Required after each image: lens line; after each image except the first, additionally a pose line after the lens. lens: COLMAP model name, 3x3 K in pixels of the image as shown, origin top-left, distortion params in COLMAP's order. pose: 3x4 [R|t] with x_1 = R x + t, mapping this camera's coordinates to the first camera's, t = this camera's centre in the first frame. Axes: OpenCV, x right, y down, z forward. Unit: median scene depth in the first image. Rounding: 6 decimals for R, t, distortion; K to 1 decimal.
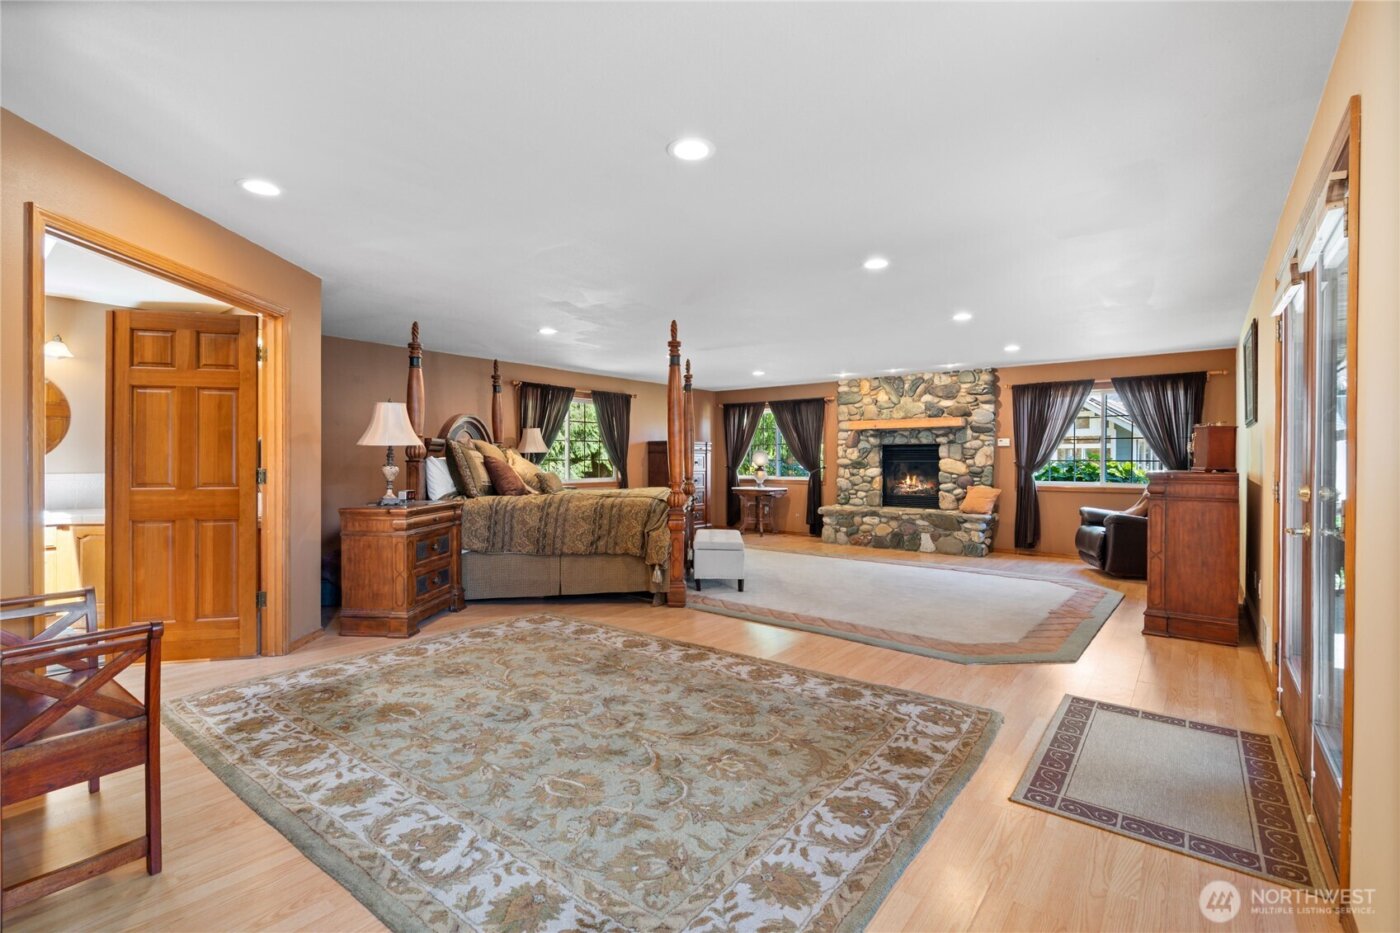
lens RADIAL K [[635.9, 0, 698.8], [0, 635.9, 461.8], [0, 0, 1]] dist [-0.001961, -0.000254]
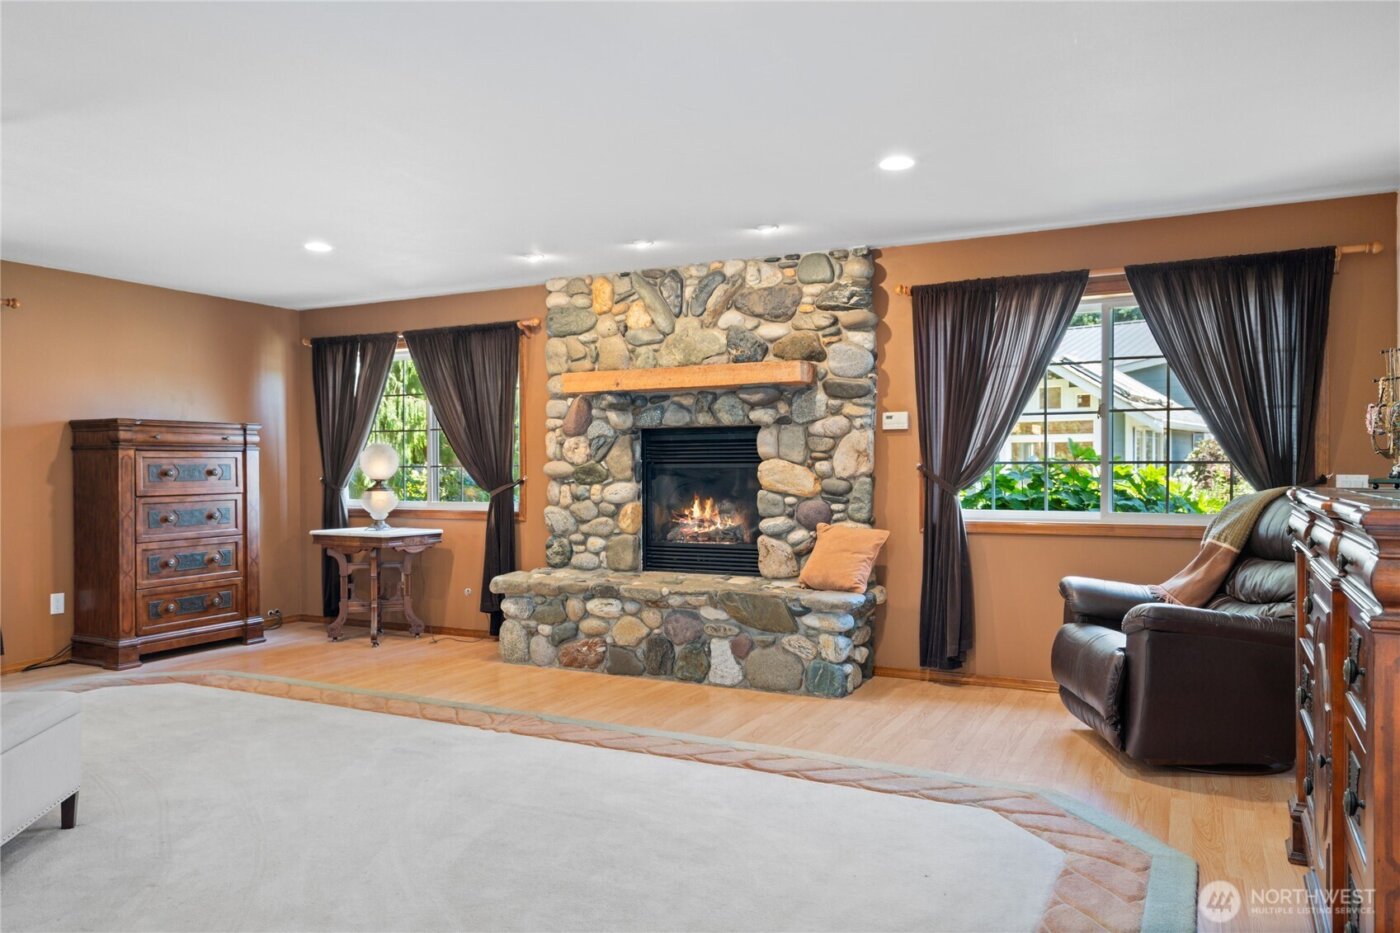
lens RADIAL K [[963.3, 0, 700.7], [0, 963.3, 470.2], [0, 0, 1]] dist [-0.003932, -0.001618]
pose [[0.979717, -0.007220, 0.200258, 0.211361], [0.006788, 0.999973, 0.002847, 0.000009], [-0.200273, -0.001430, 0.979739, 0.372801]]
